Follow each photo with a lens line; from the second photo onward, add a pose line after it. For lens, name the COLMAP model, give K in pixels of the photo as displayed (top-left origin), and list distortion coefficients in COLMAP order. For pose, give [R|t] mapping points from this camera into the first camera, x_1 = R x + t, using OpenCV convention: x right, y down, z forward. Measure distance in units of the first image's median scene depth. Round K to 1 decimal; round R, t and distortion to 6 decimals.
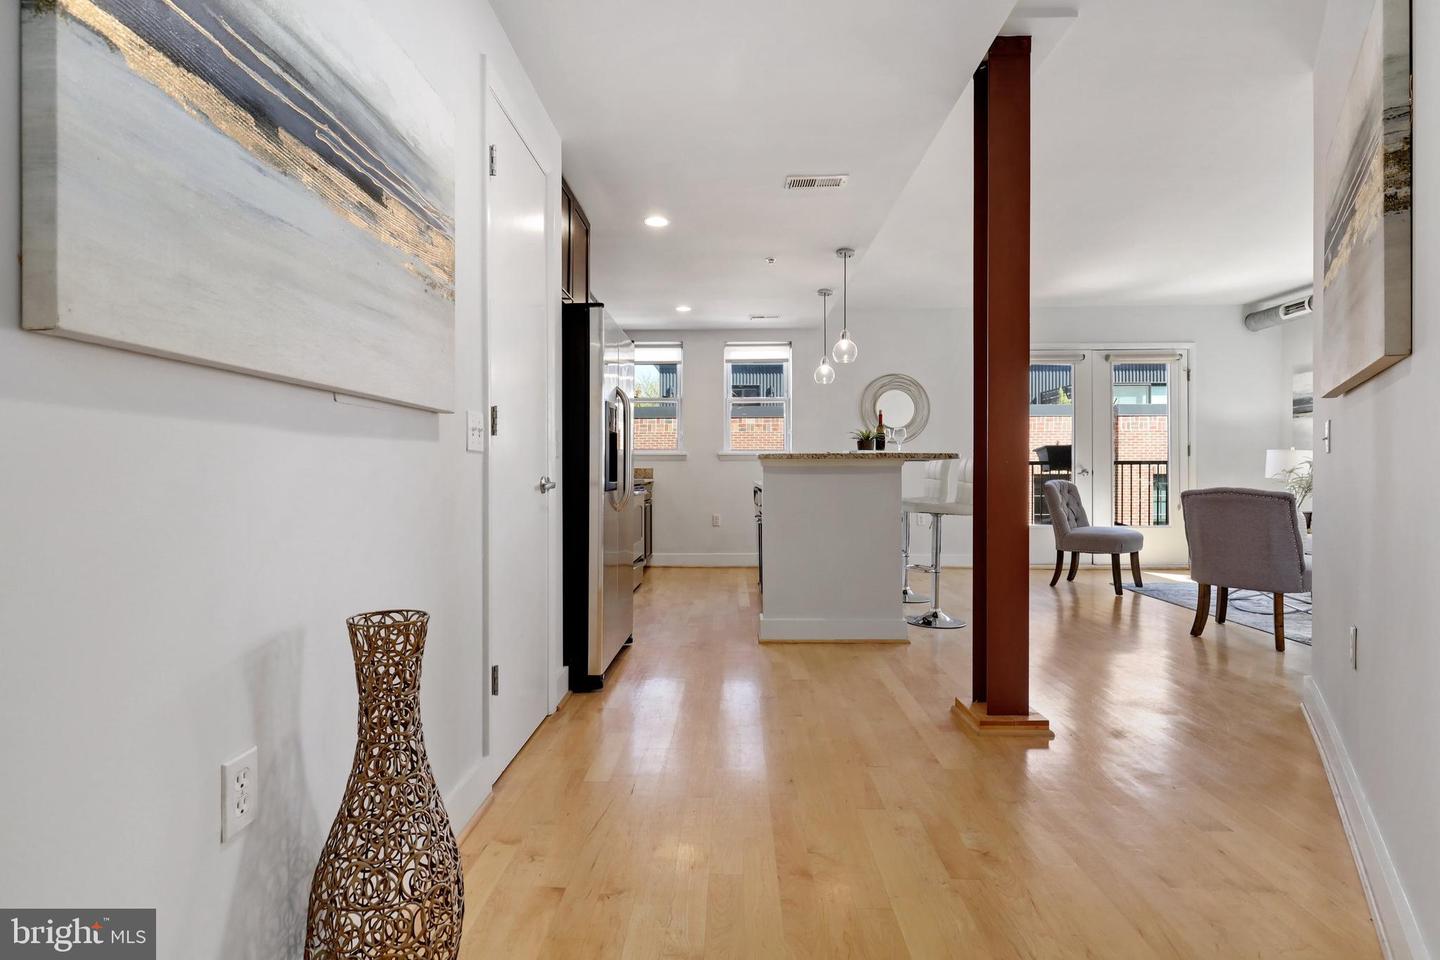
lens RADIAL K [[661.6, 0, 720.0], [0, 661.6, 480.0], [0, 0, 1]] dist [-0.009139, -0.000385]
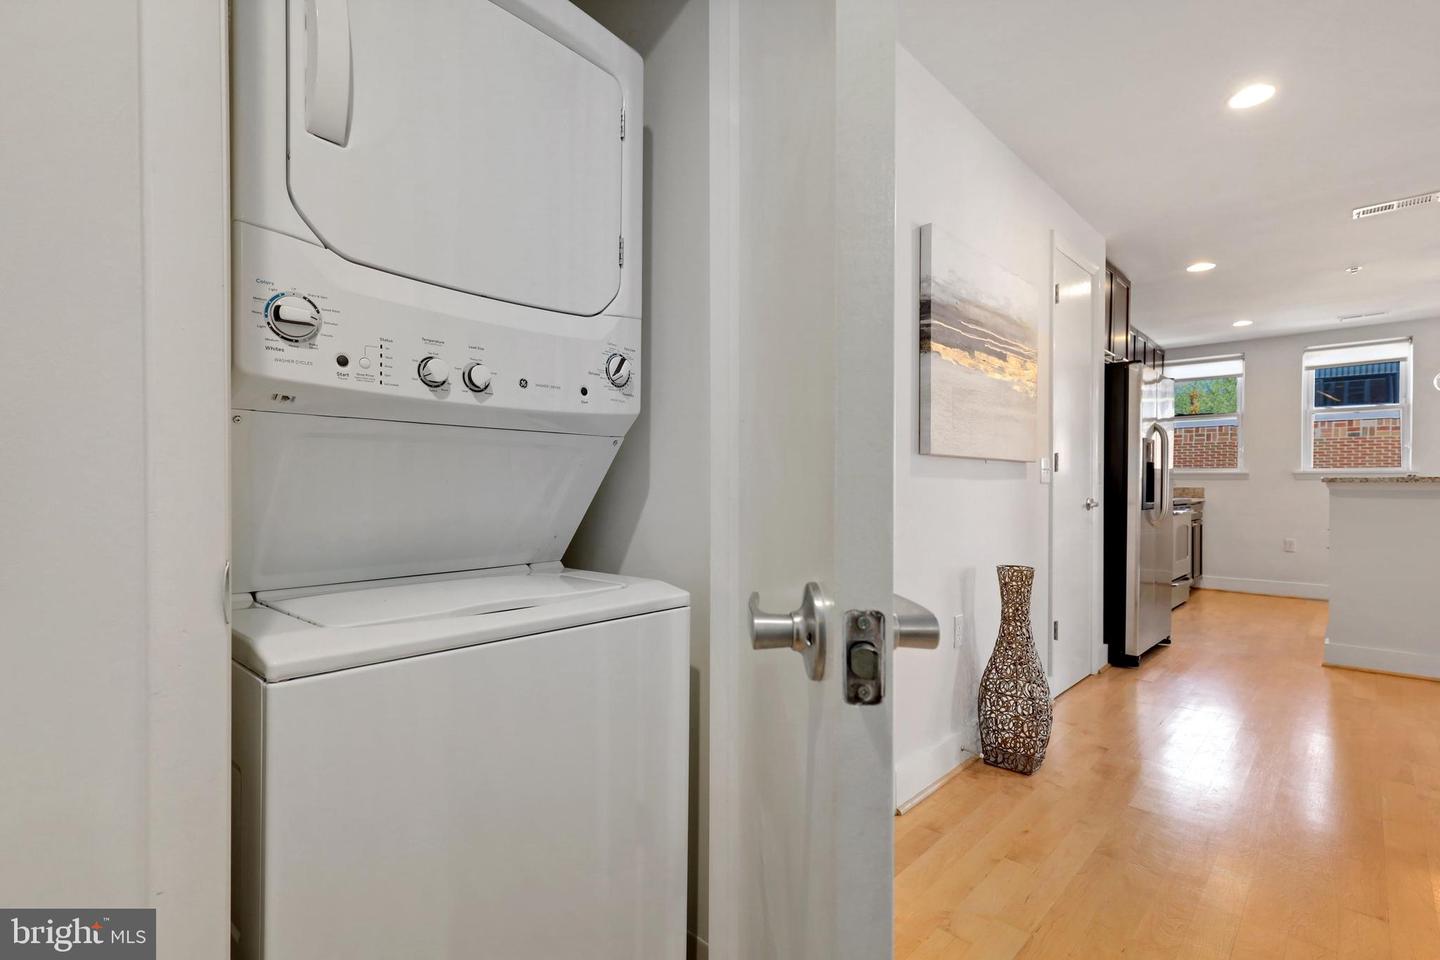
lens RADIAL K [[689.6, 0, 720.0], [0, 689.6, 480.0], [0, 0, 1]] dist [0.020343, 0.000455]
pose [[0.746658, 0.003694, -0.665198, 0.068152], [-0.015367, 0.999814, -0.011696, -0.007873], [0.665031, 0.018955, 0.746575, -0.334144]]
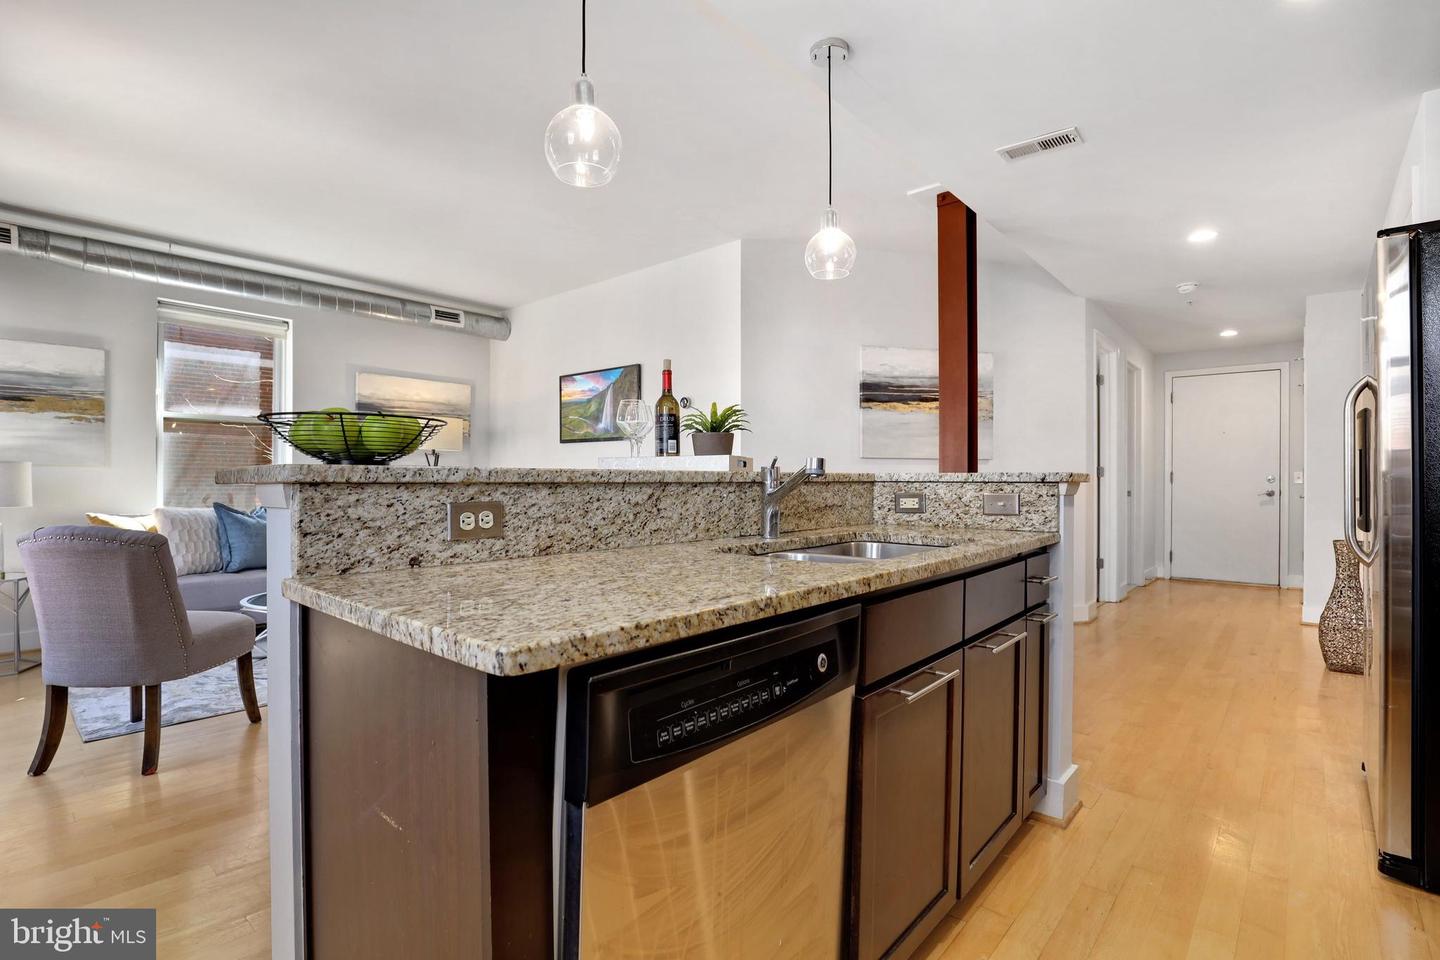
lens RADIAL K [[681.5, 0, 711.0], [0, 681.5, 481.9], [0, 0, 1]] dist [-0.048305, 0.011889]
pose [[-0.761551, 0.001024, 0.648105, -0.054375], [0.009734, 0.999904, 0.009858, -0.032553], [-0.648032, 0.013816, -0.761488, 1.295418]]
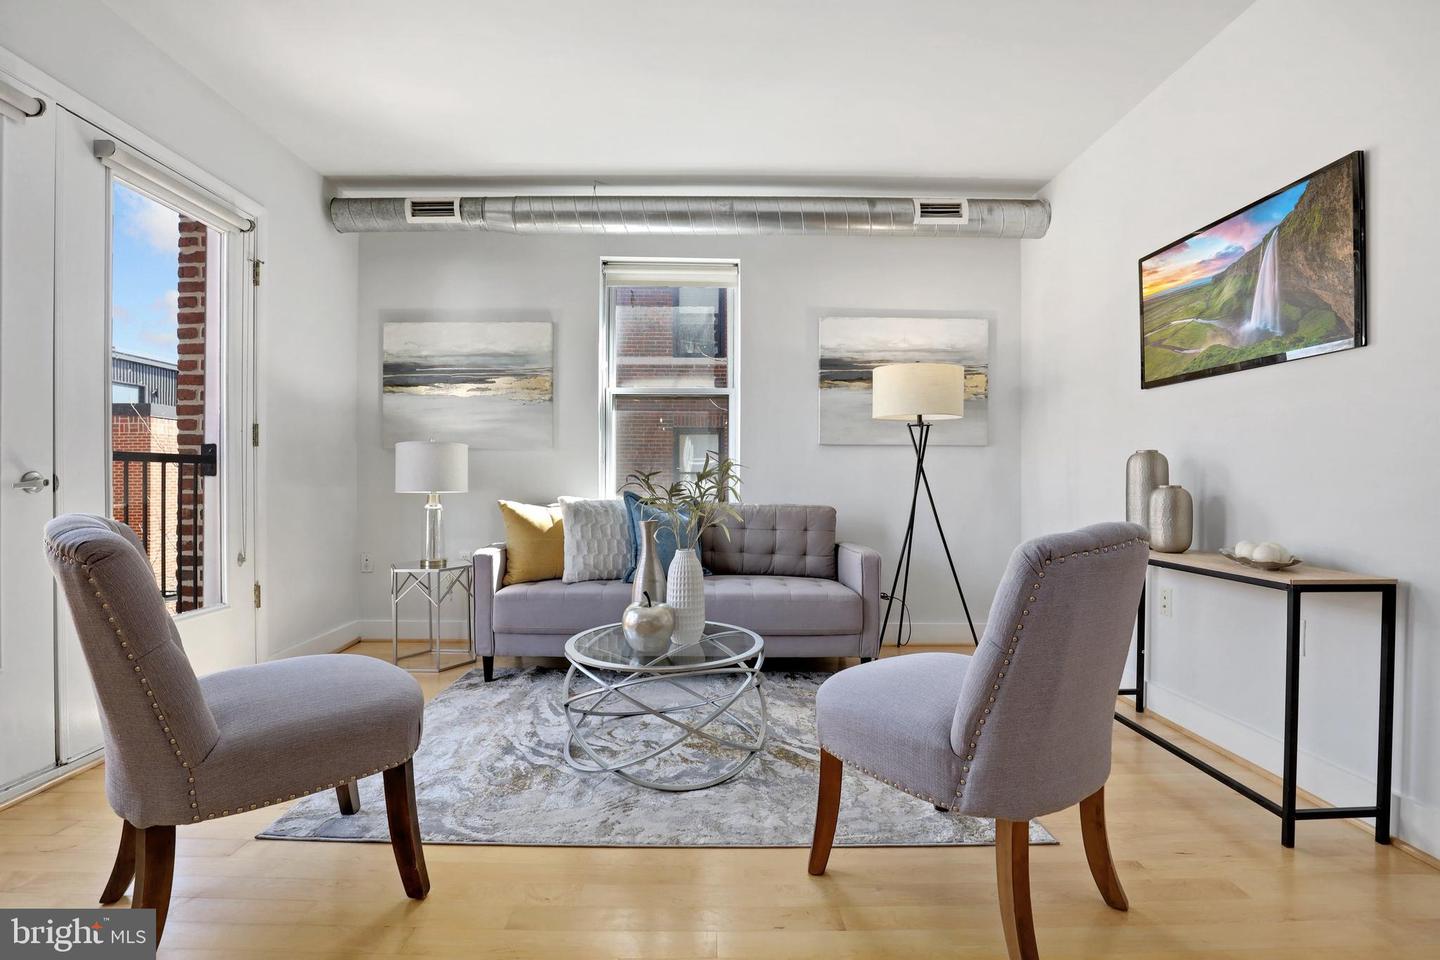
lens RADIAL K [[661.2, 0, 713.4], [0, 661.2, 479.4], [0, 0, 1]] dist [-0.037209, 0.006633]
pose [[-0.028118, 0.003264, 0.999599, 0.340905], [0.010377, 0.999942, -0.002973, -0.011638], [-0.999551, 0.010289, -0.028150, 0.963146]]
